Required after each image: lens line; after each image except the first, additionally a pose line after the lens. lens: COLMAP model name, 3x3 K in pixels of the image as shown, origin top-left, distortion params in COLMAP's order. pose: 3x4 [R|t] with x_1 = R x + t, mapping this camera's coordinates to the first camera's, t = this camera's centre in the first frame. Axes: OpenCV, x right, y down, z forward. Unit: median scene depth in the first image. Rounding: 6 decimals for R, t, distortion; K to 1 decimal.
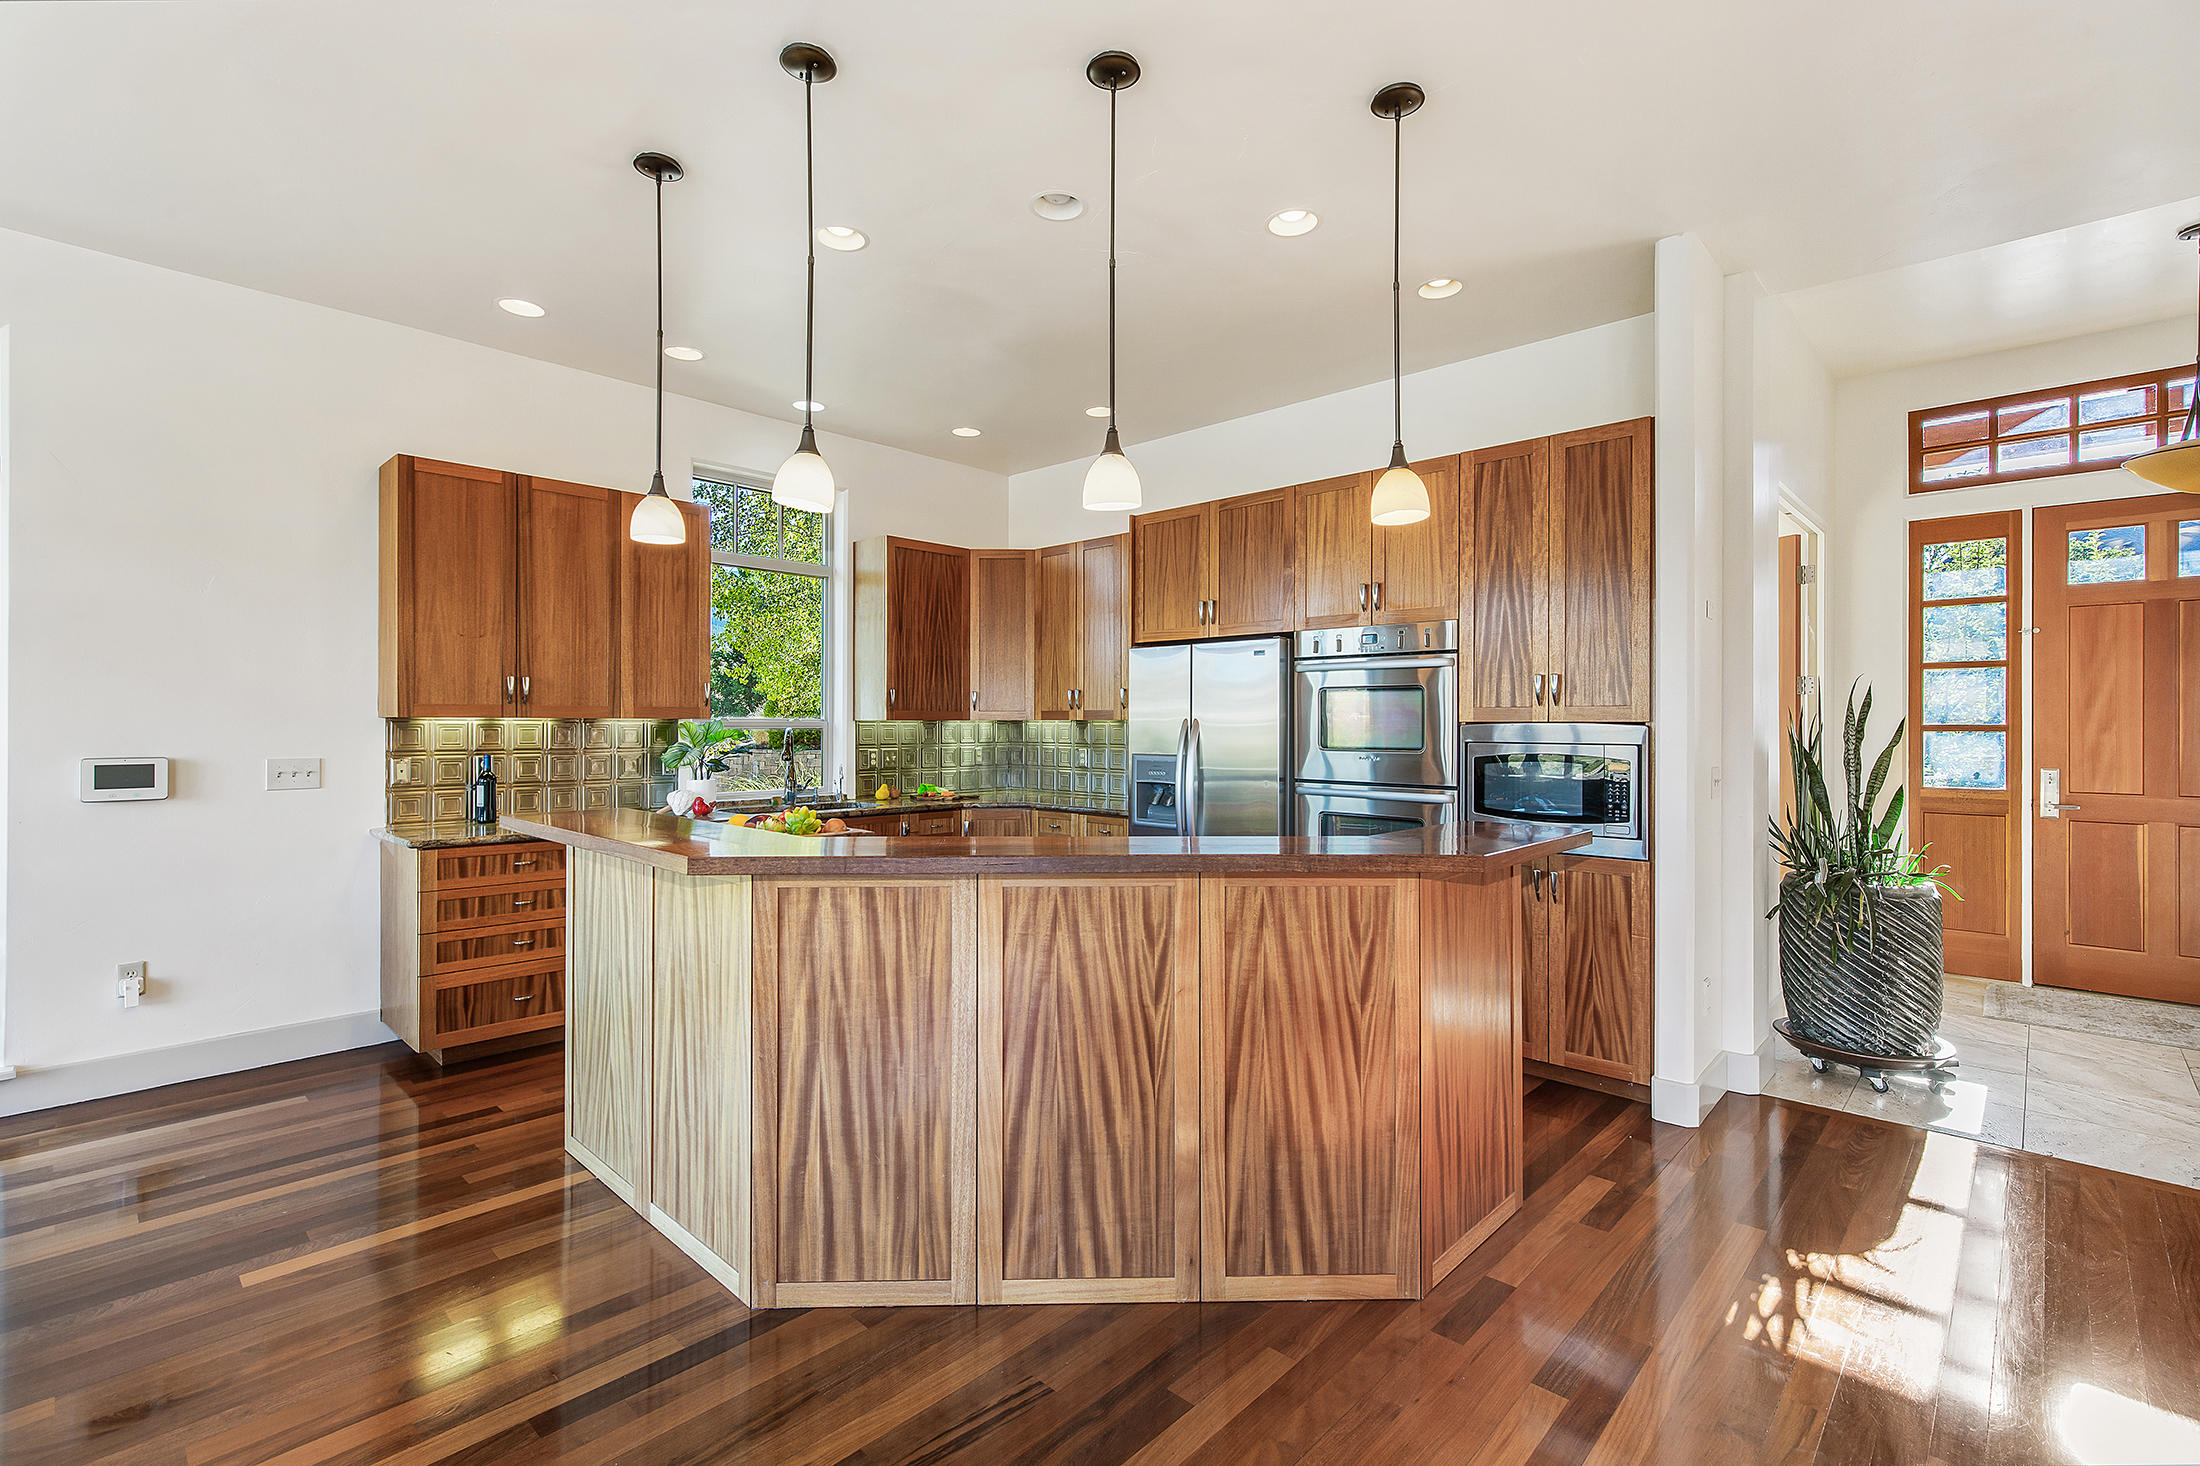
lens RADIAL K [[998.1, 0, 1099.8], [0, 998.1, 725.0], [0, 0, 1]] dist [0.004190, -0.001076]
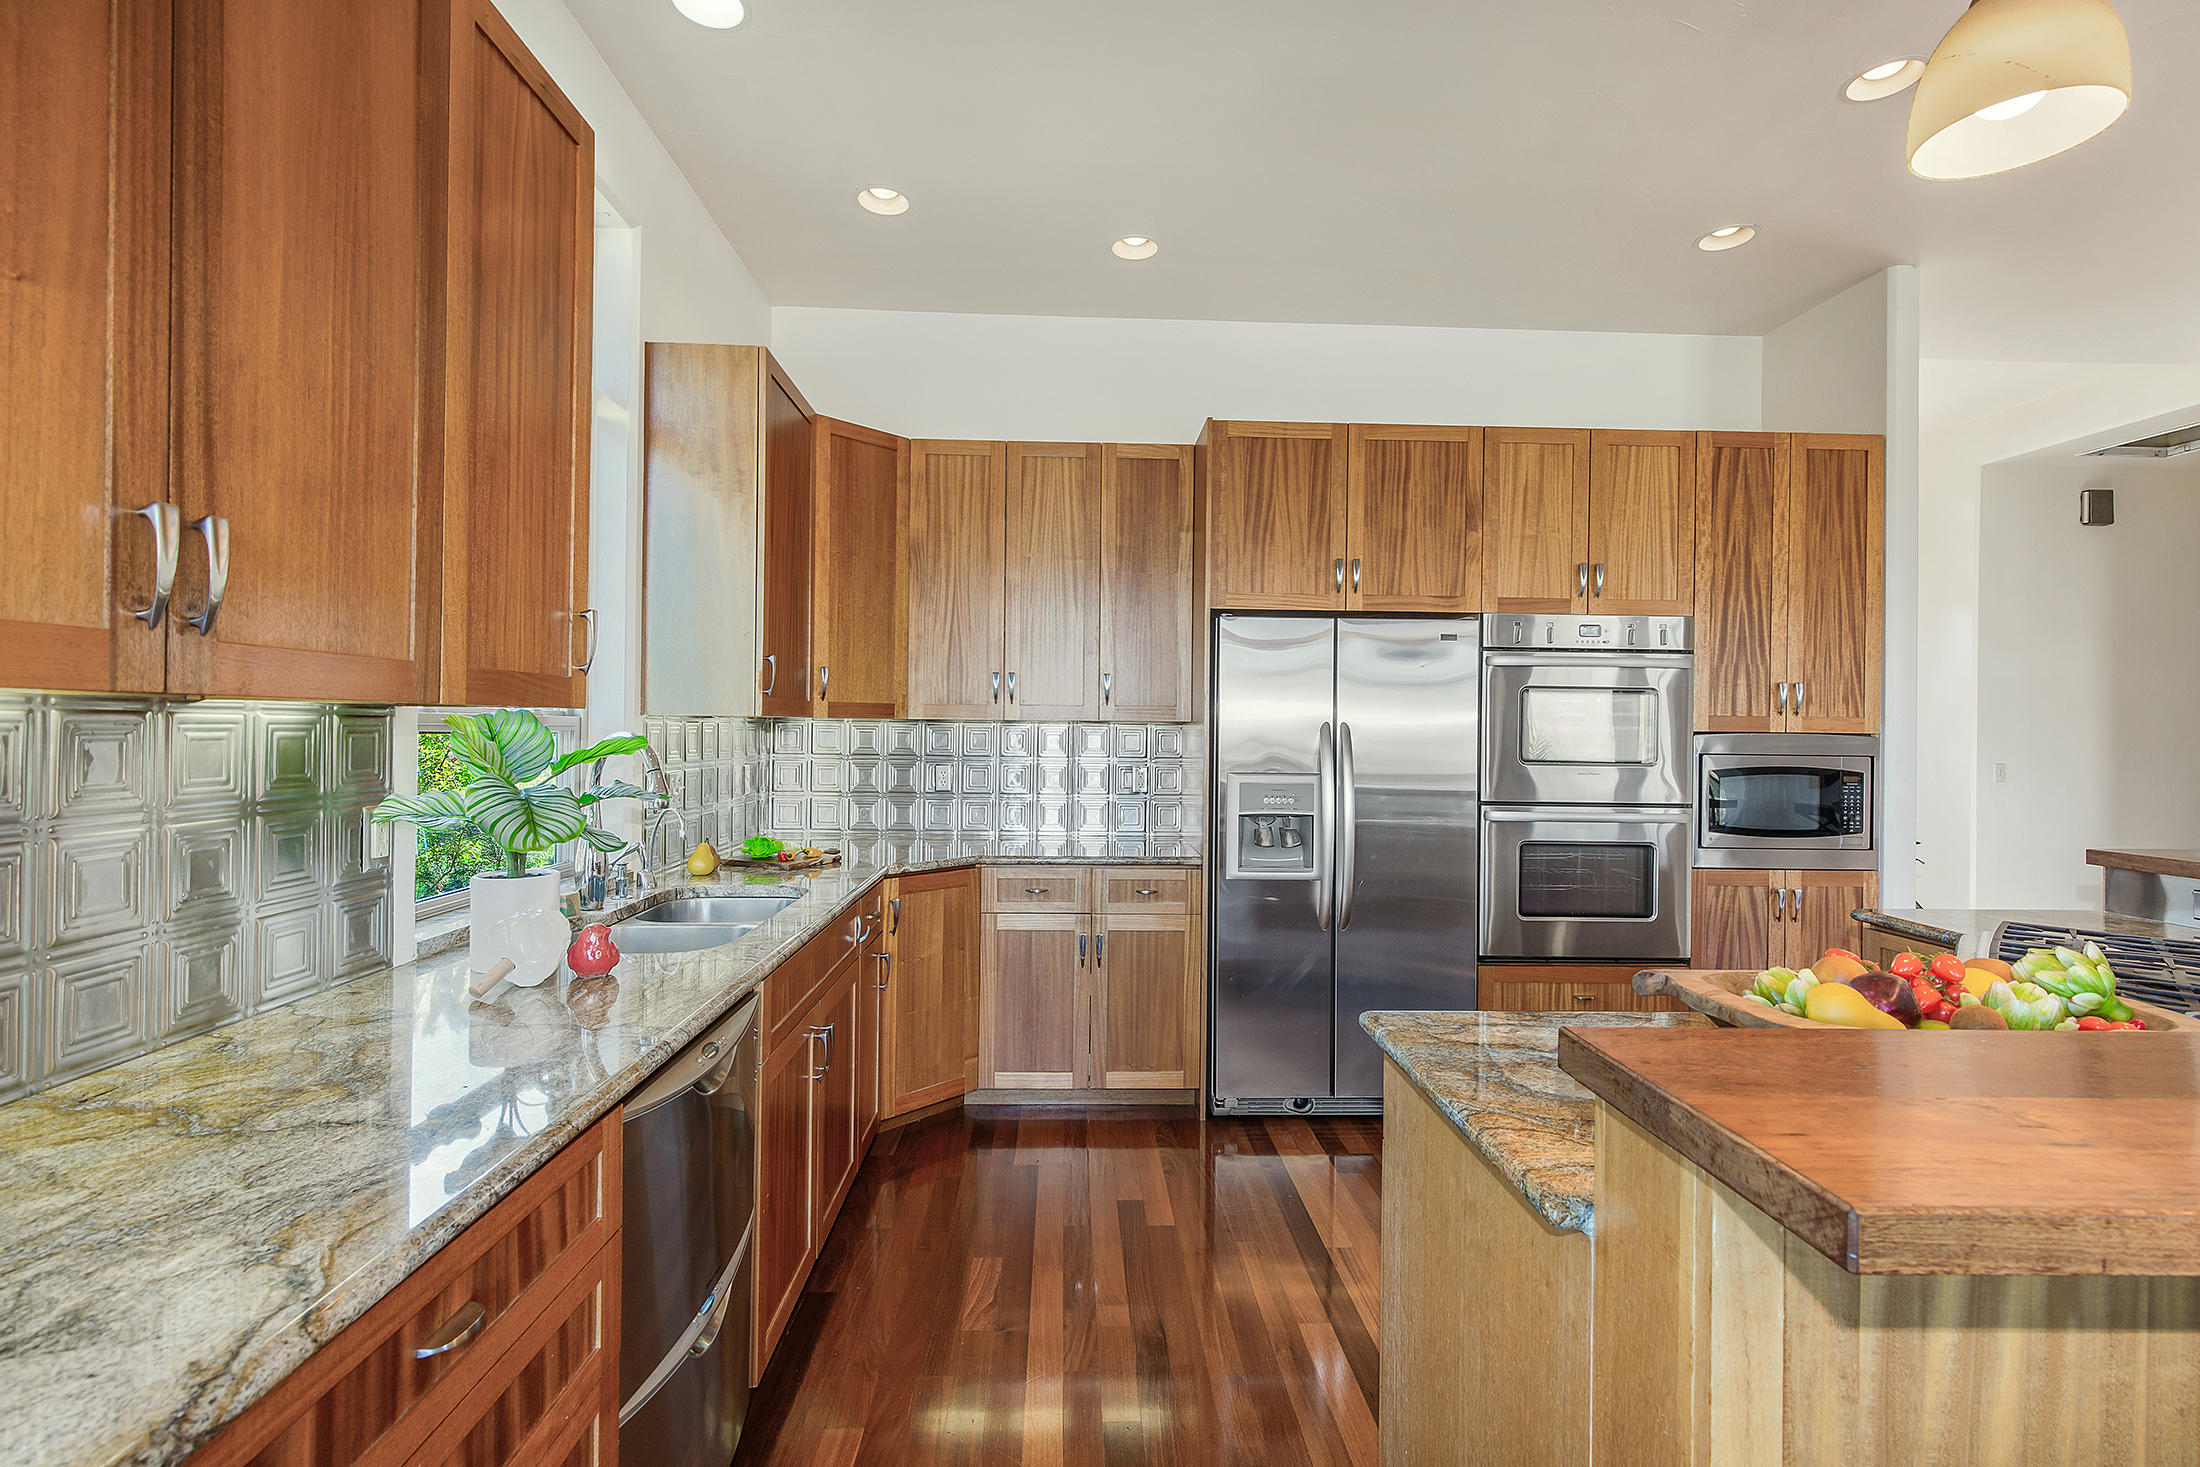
lens RADIAL K [[1002.2, 0, 1103.9], [0, 1002.2, 729.0], [0, 0, 1]] dist [0.000812, -0.000032]
pose [[0.698666, 0.005766, 0.715425, -0.595116], [-0.009861, 0.999950, 0.001570, -0.001317], [-0.715380, -0.008152, 0.698688, 0.687002]]
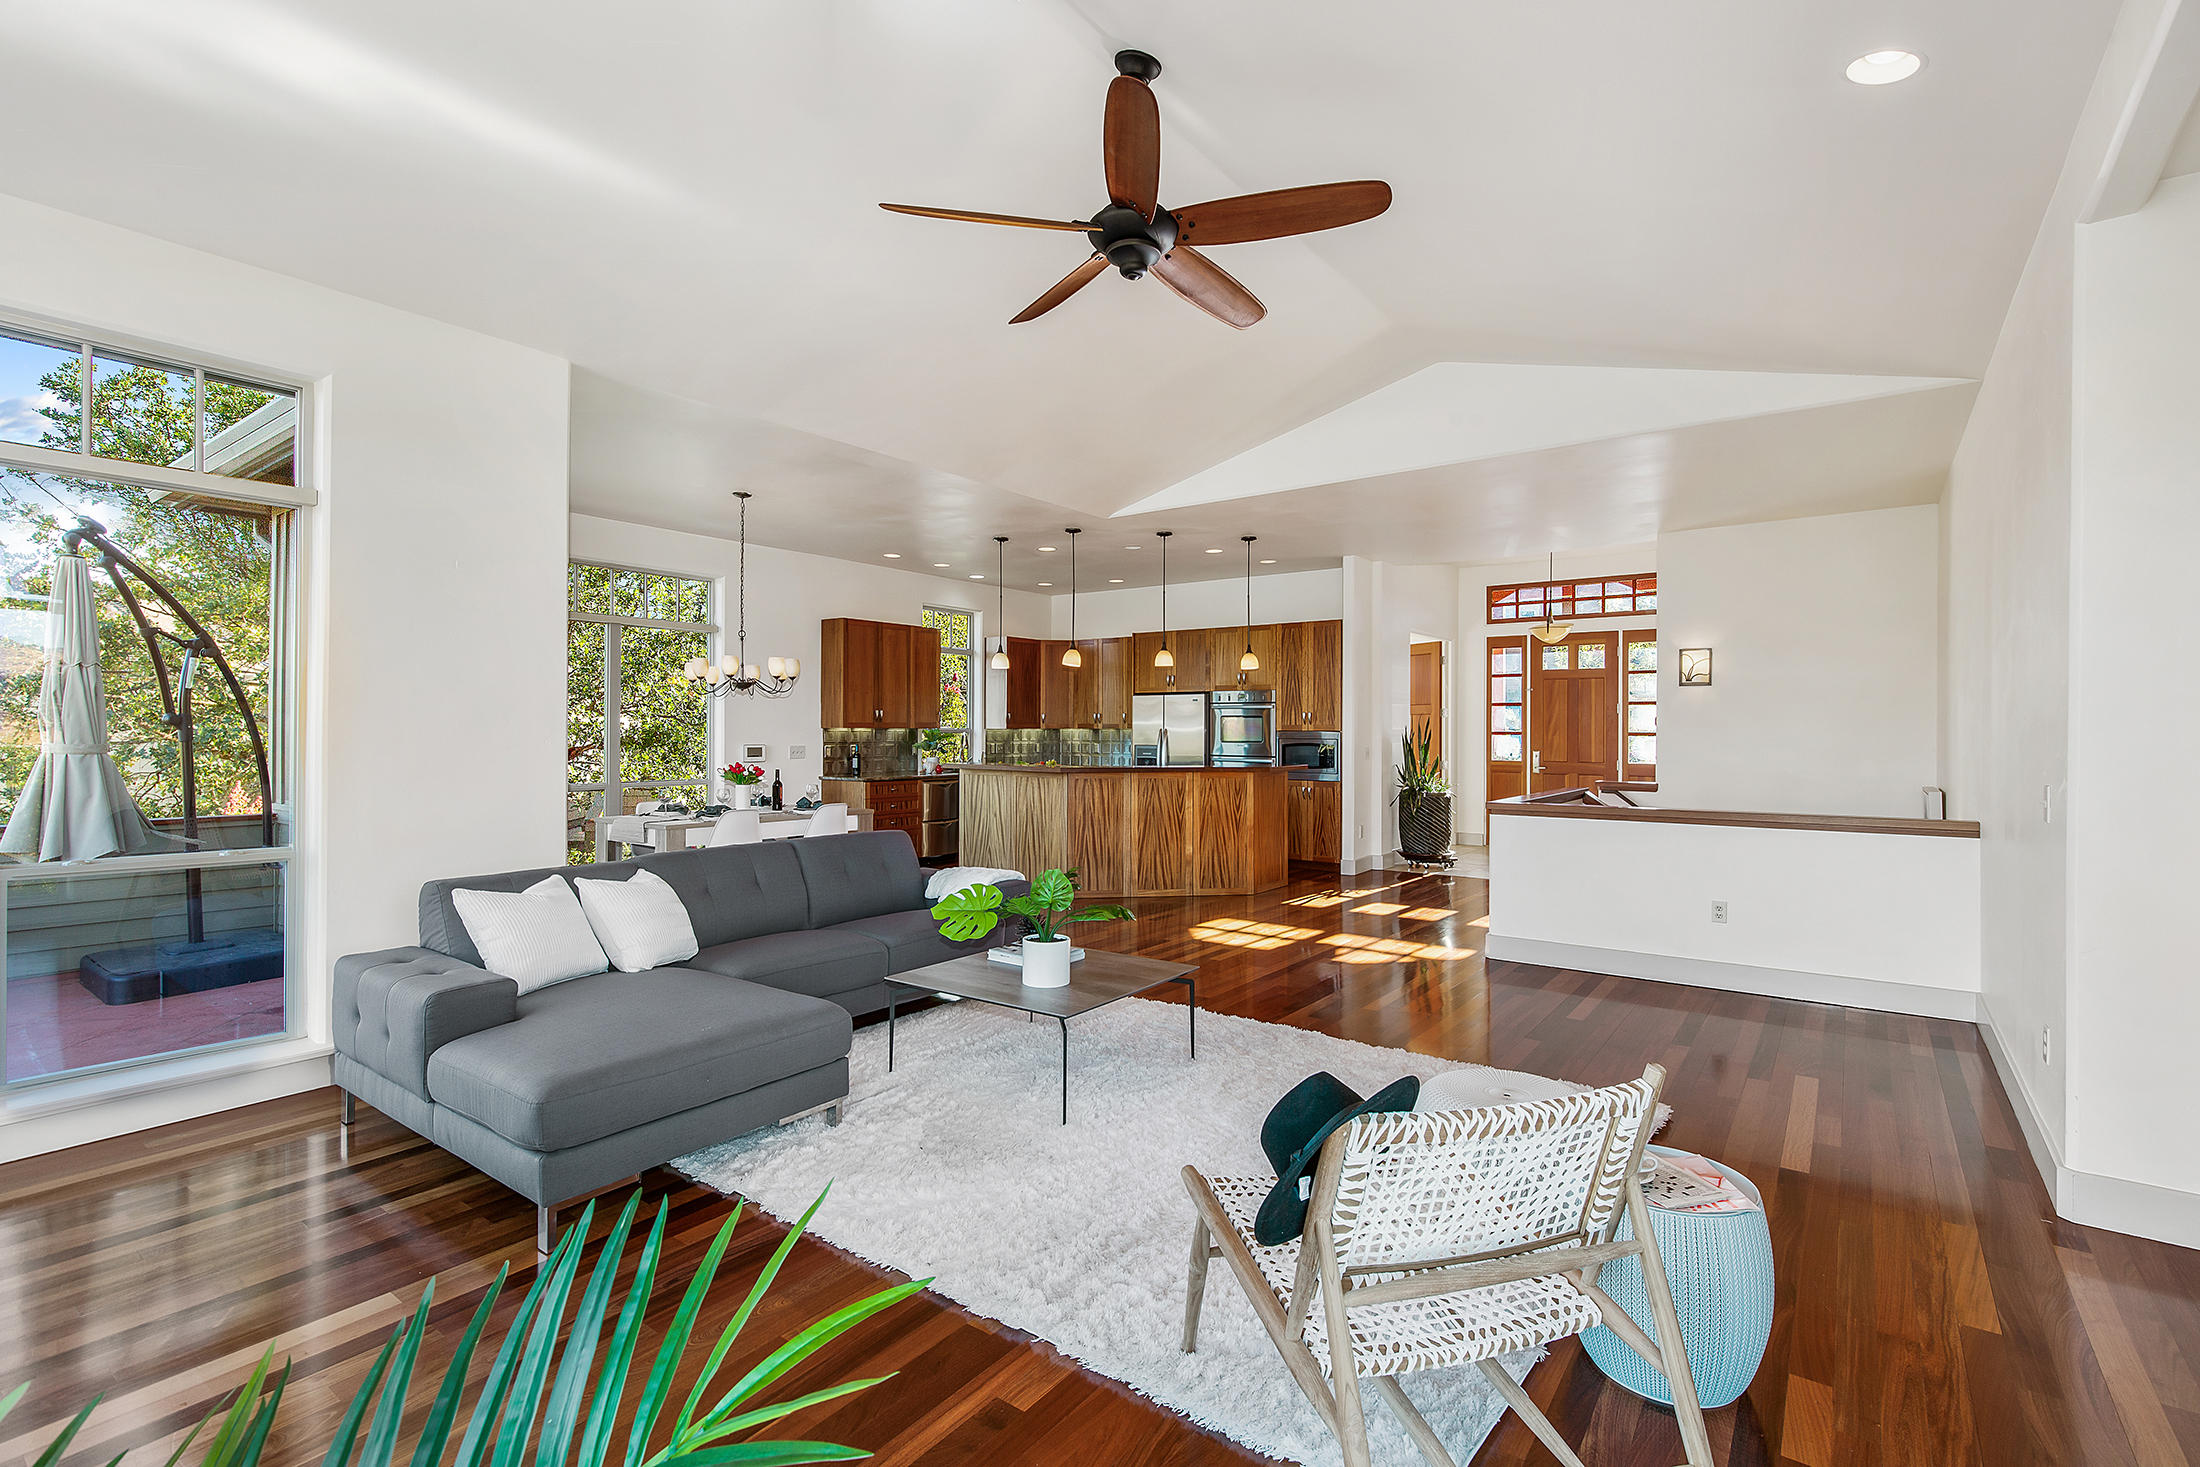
lens RADIAL K [[1011.5, 0, 1101.9], [0, 1011.5, 729.8], [0, 0, 1]] dist [0.000354, -0.000594]
pose [[0.992832, 0.001243, 0.119515, -0.349441], [-0.001456, 0.999998, 0.001688, -0.008111], [-0.119513, -0.001850, 0.992831, -1.354889]]
